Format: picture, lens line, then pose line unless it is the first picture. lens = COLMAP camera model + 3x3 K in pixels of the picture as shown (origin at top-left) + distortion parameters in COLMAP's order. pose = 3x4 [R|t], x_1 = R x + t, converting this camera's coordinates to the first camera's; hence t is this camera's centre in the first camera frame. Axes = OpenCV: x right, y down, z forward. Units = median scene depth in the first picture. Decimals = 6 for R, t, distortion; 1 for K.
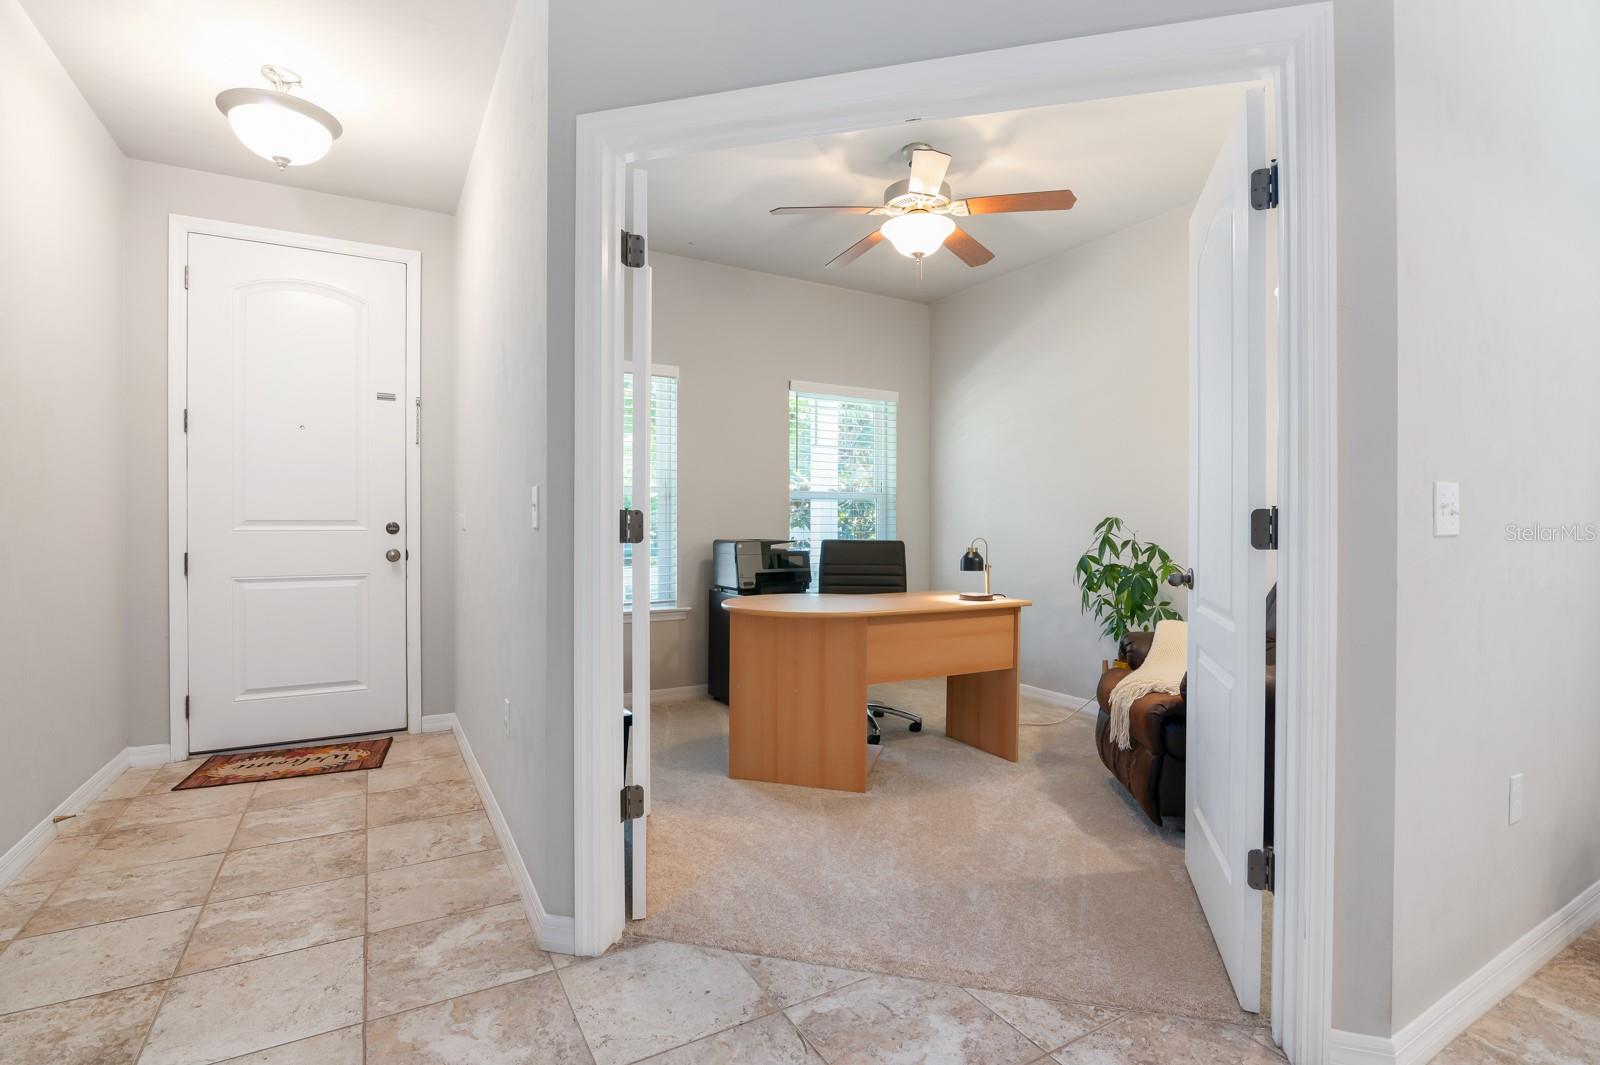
lens RADIAL K [[751.9, 0, 807.3], [0, 751.9, 522.4], [0, 0, 1]] dist [-0.018596, 0.000153]
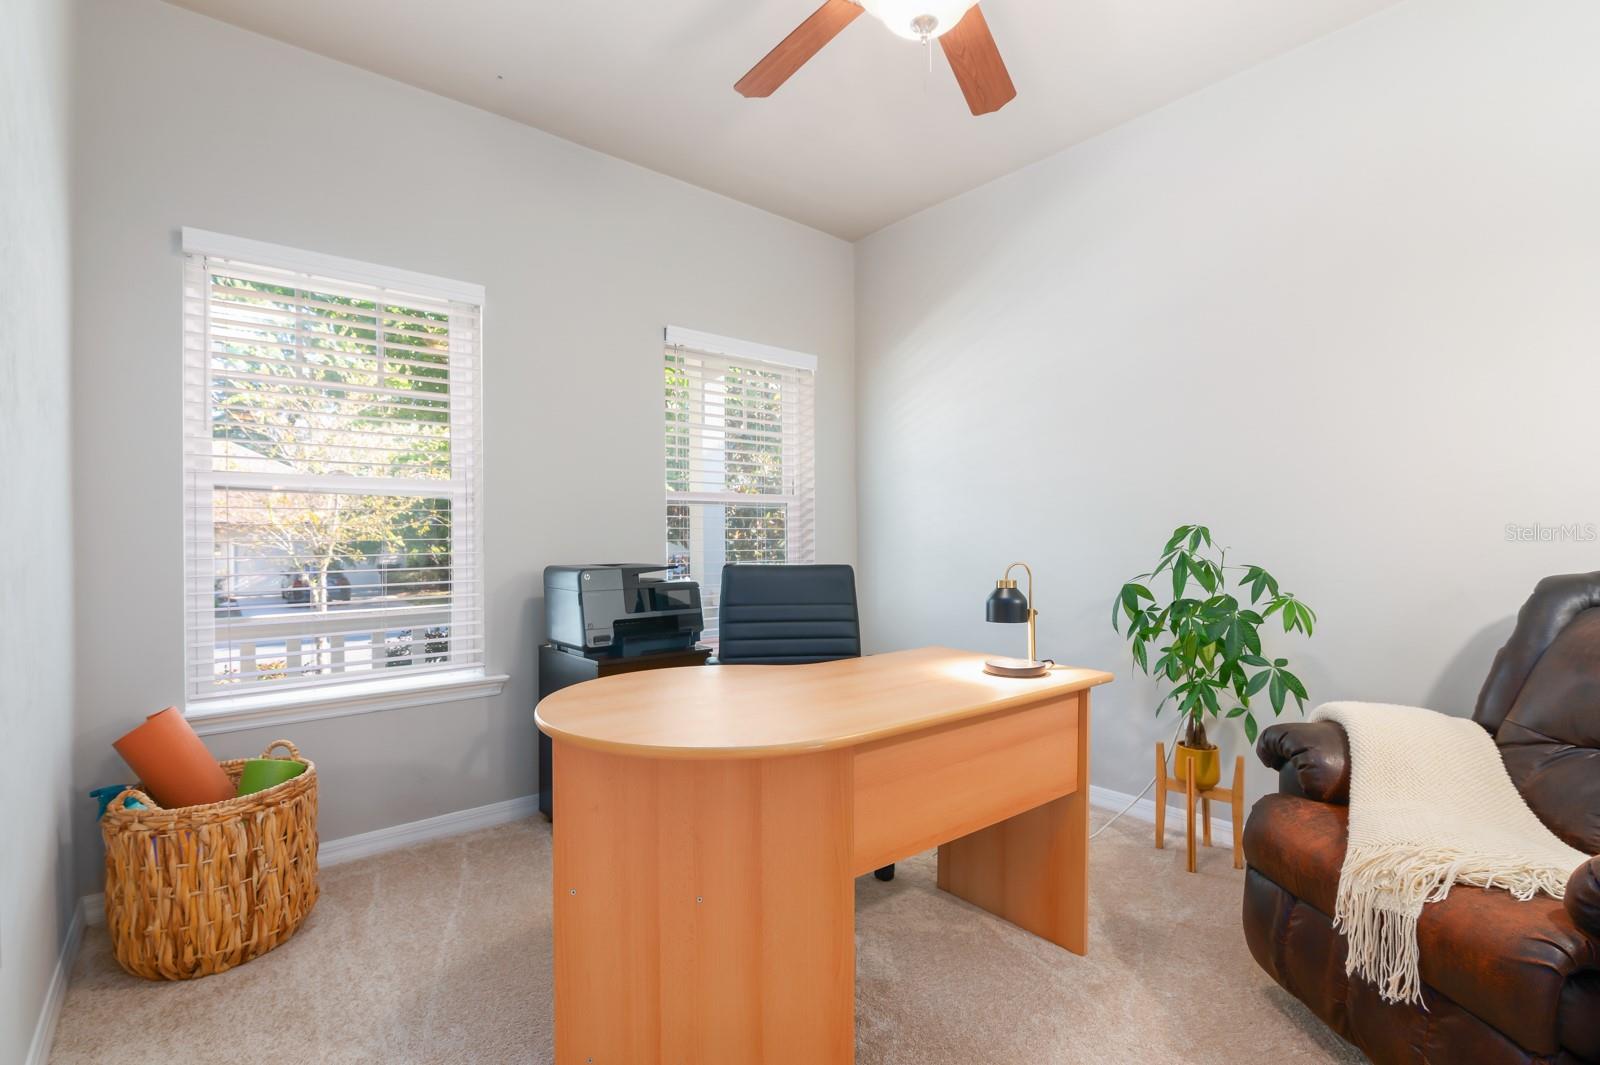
lens RADIAL K [[747.7, 0, 818.2], [0, 747.7, 525.5], [0, 0, 1]] dist [-0.021142, 0.001958]
pose [[0.981796, -0.004984, 0.189874, -0.022560], [0.007494, 0.999894, -0.012505, -0.001409], [-0.189791, 0.013700, 0.981729, 0.410605]]
